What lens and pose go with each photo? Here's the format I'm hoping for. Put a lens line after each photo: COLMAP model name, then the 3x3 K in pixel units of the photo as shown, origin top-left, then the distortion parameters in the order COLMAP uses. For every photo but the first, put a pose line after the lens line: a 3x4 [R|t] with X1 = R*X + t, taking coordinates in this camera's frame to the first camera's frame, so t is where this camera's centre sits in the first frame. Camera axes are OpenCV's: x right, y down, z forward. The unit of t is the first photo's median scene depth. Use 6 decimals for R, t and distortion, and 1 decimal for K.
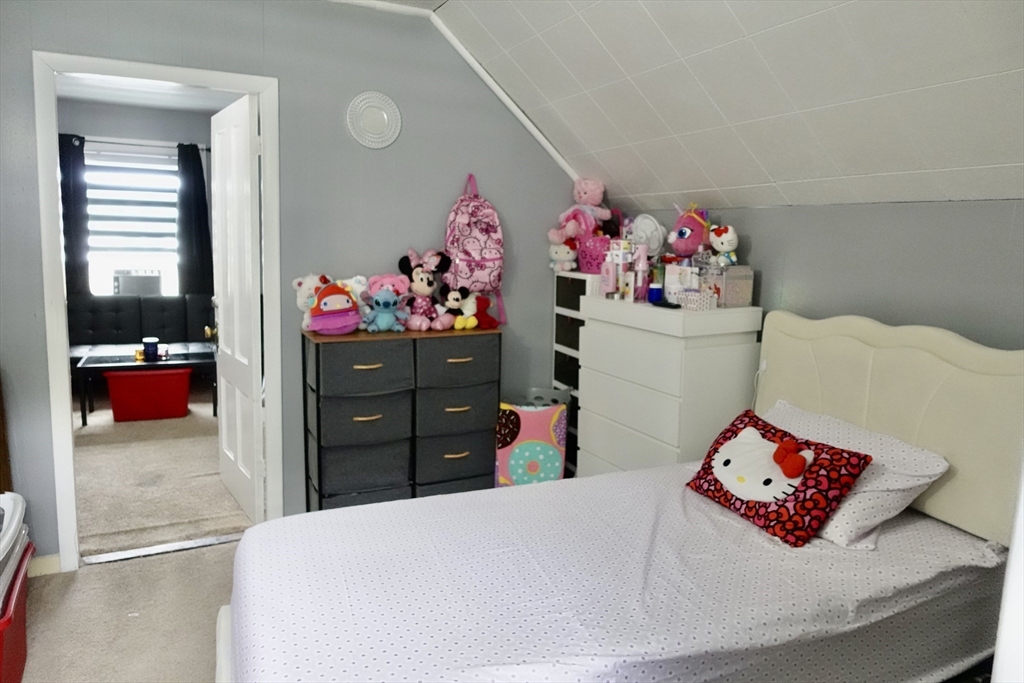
lens RADIAL K [[710.5, 0, 516.4], [0, 710.5, 337.4], [0, 0, 1]] dist [-0.003542, 0.000397]
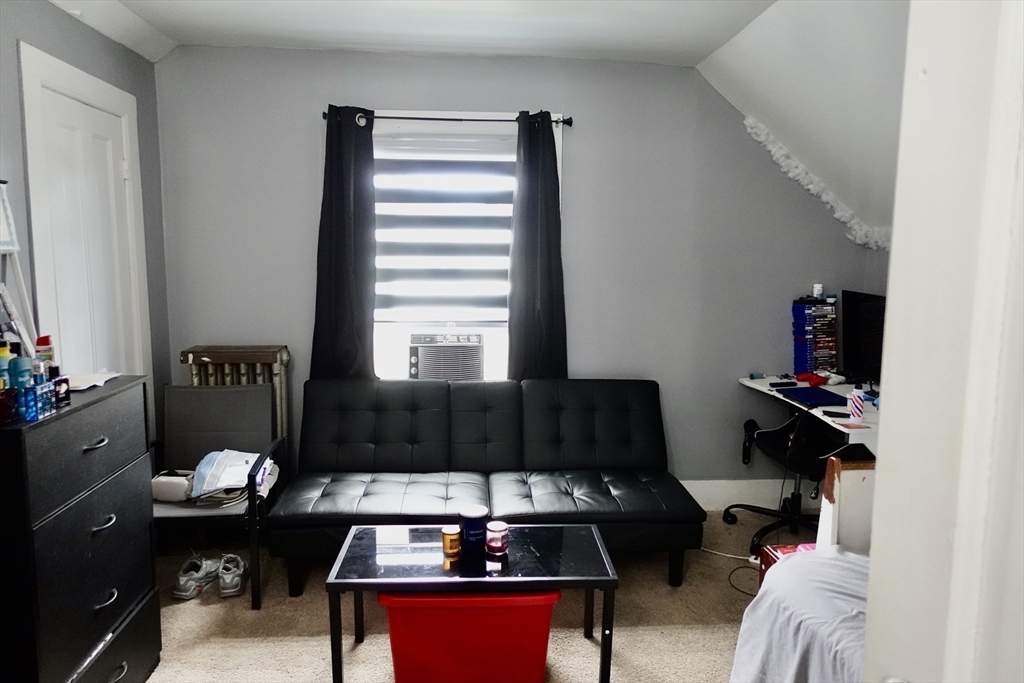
lens RADIAL K [[710.5, 0, 510.0], [0, 710.5, 340.8], [0, 0, 1]] dist [-0.003542, 0.000397]
pose [[0.928491, 0.026935, -0.370377, -0.269939], [-0.033737, 0.999360, -0.011900, -0.085971], [0.369819, 0.023545, 0.928805, 0.478894]]
